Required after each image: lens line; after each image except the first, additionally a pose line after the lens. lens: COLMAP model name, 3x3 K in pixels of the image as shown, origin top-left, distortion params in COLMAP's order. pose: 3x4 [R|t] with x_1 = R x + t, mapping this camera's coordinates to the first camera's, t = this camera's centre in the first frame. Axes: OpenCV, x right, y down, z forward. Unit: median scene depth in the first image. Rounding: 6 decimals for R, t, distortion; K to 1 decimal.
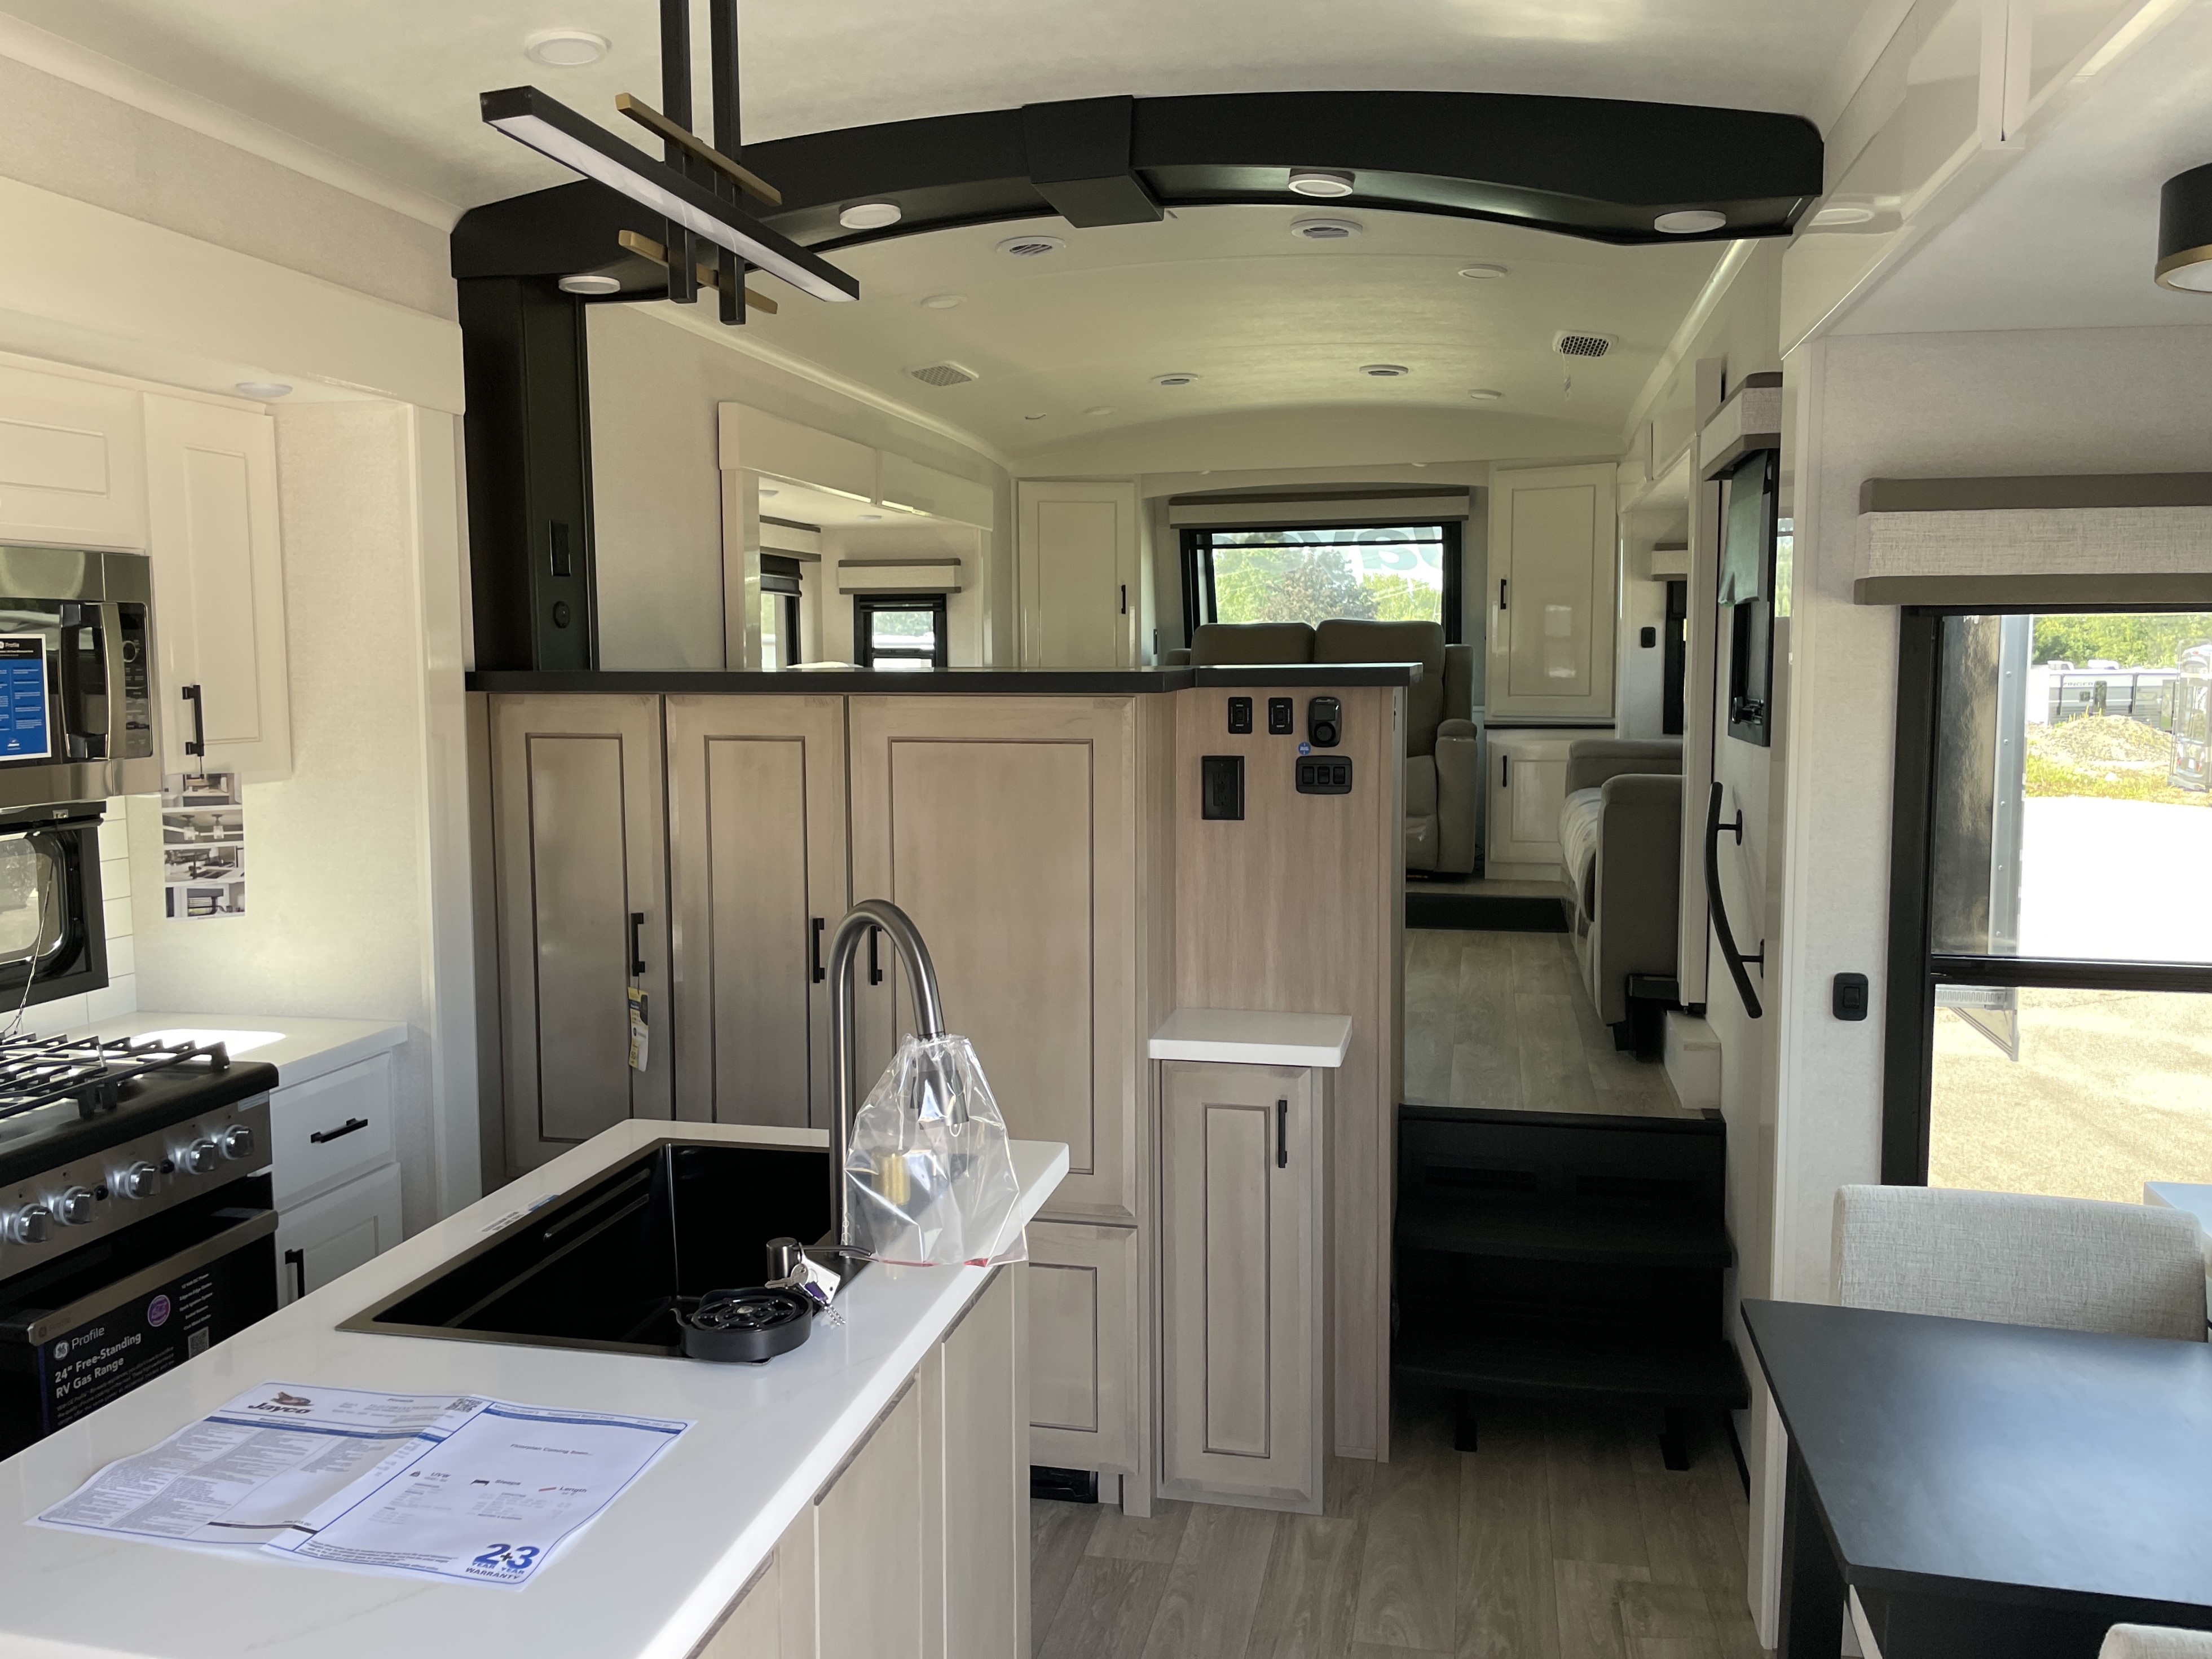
lens RADIAL K [[1699.9, 0, 1105.7], [0, 1699.9, 822.4], [0, 0, 1]] dist [0.070815, -0.085032]
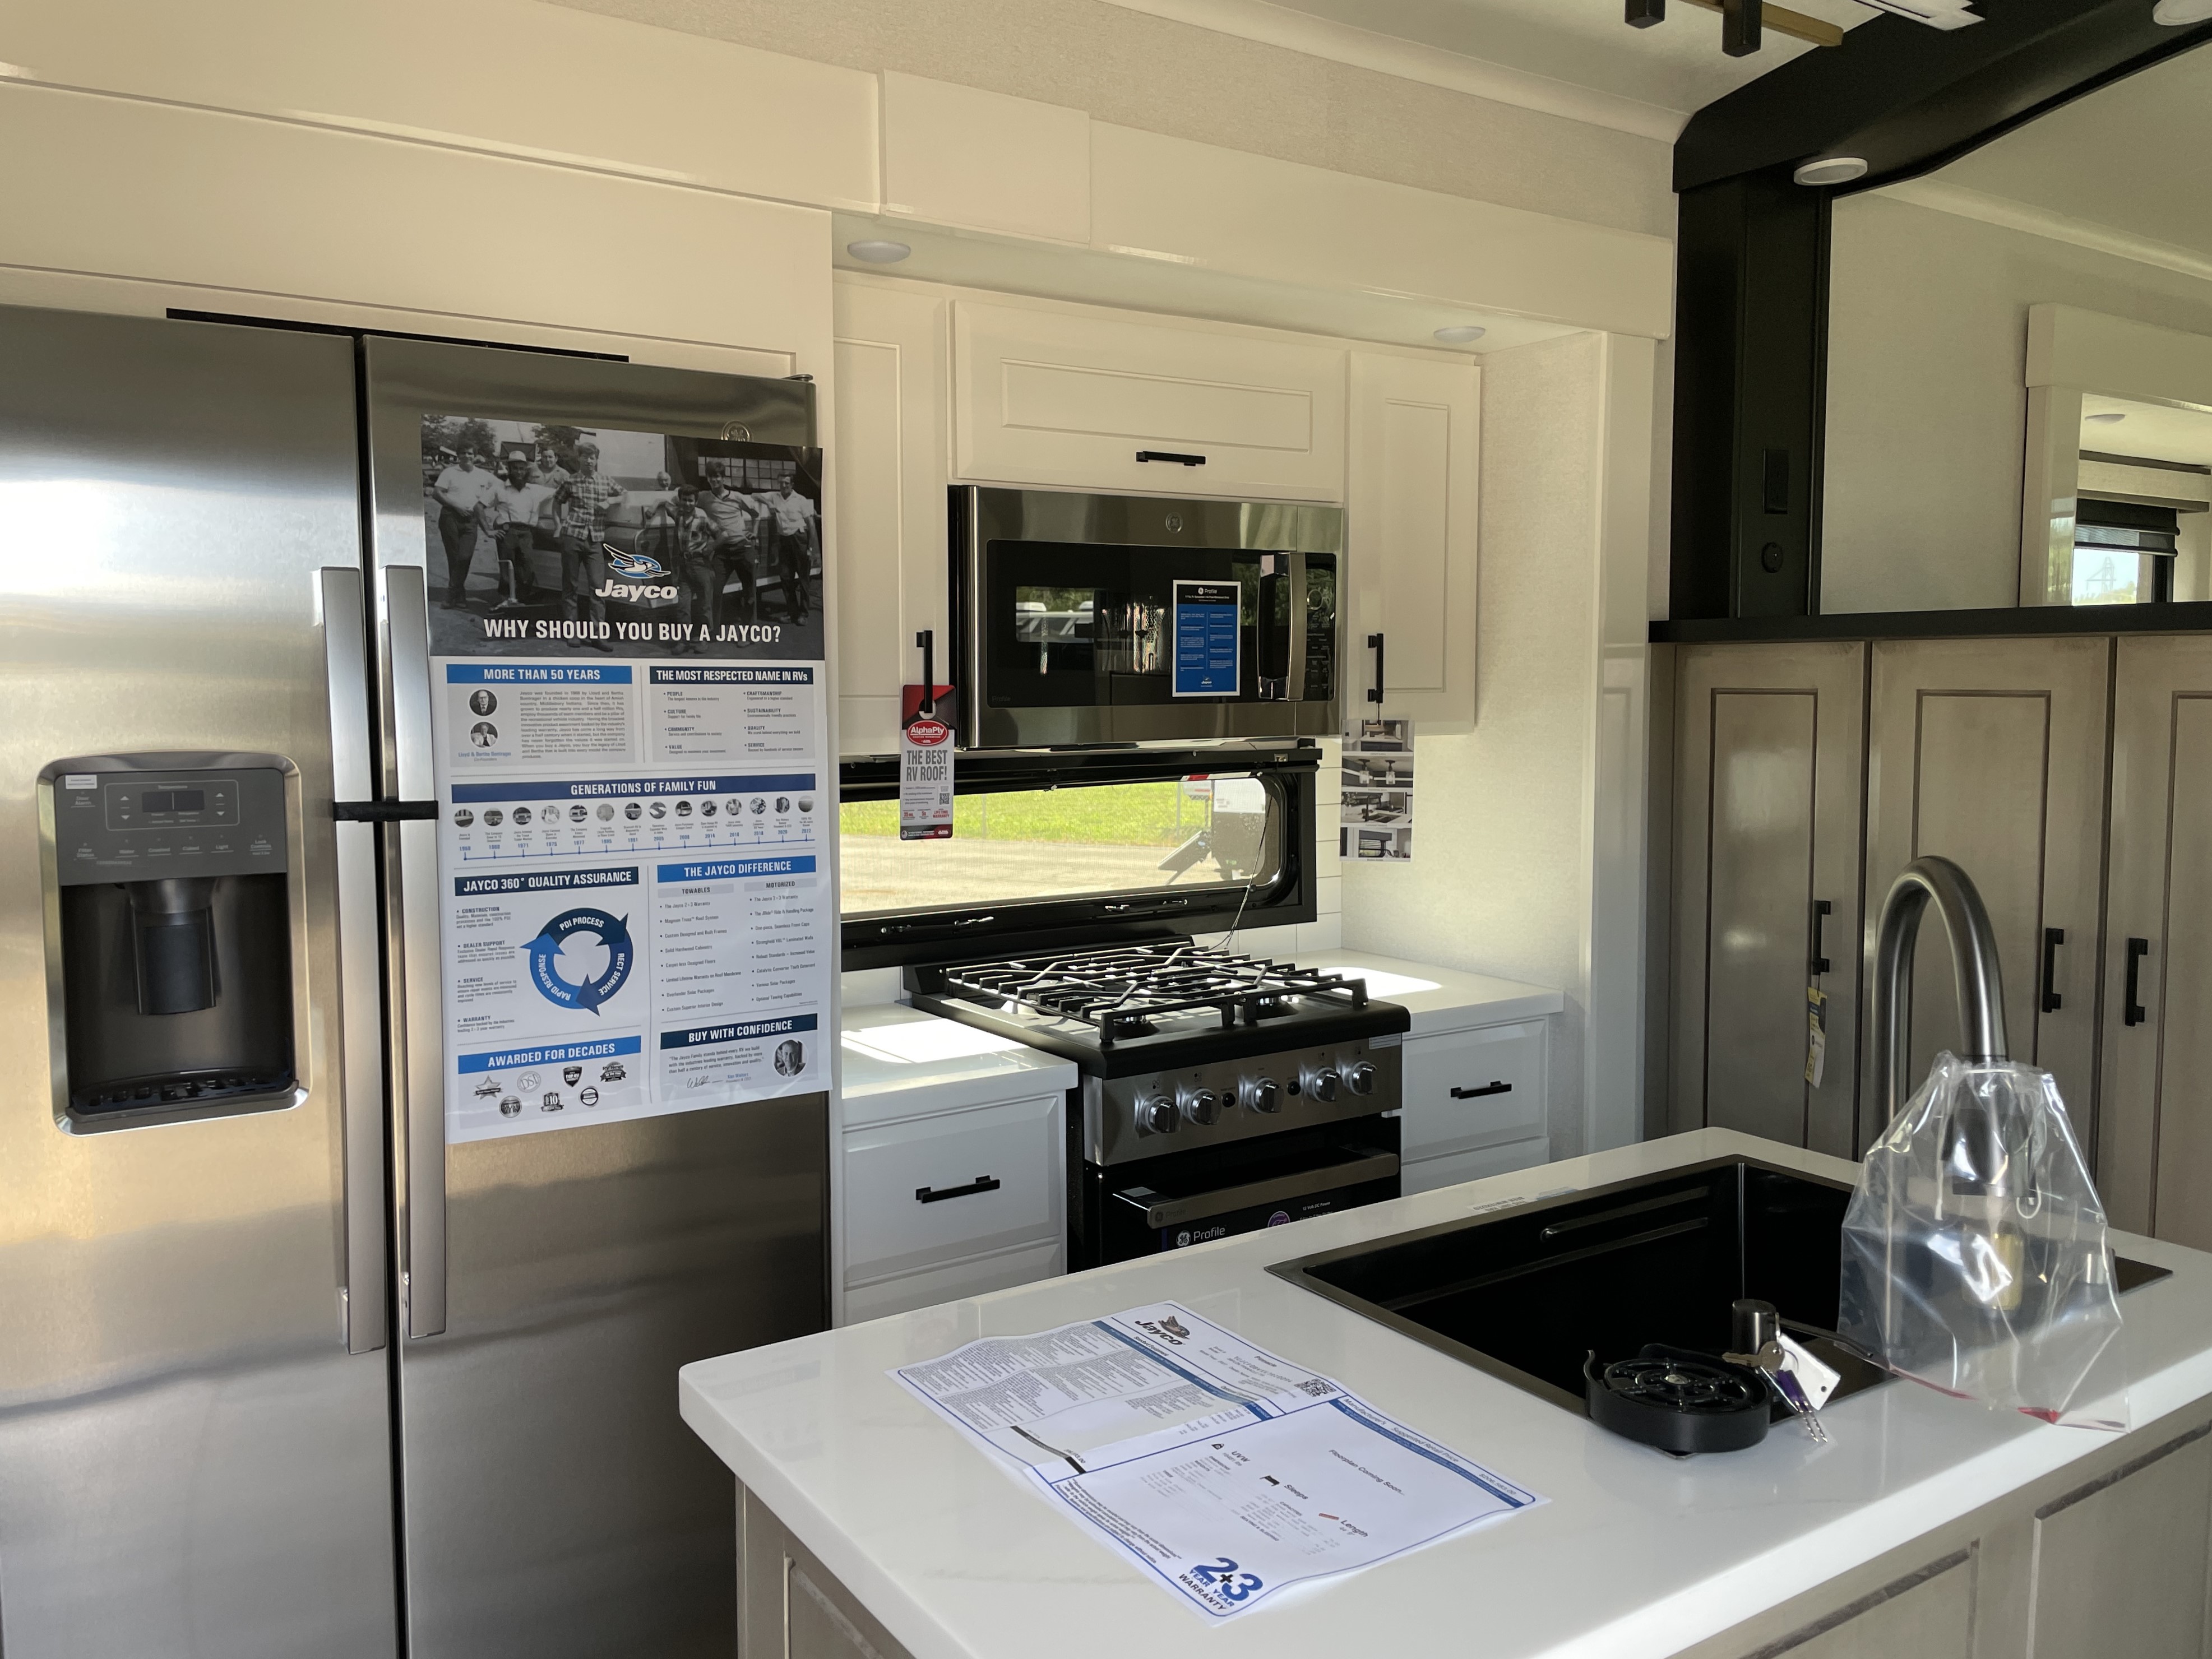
lens RADIAL K [[1699.9, 0, 1096.6], [0, 1699.9, 820.0], [0, 0, 1]] dist [0.070815, -0.085032]
pose [[0.717480, 0.060238, -0.693969, 0.065317], [-0.066011, 0.997650, 0.018351, 0.024334], [0.693444, 0.032644, 0.719771, 0.154678]]
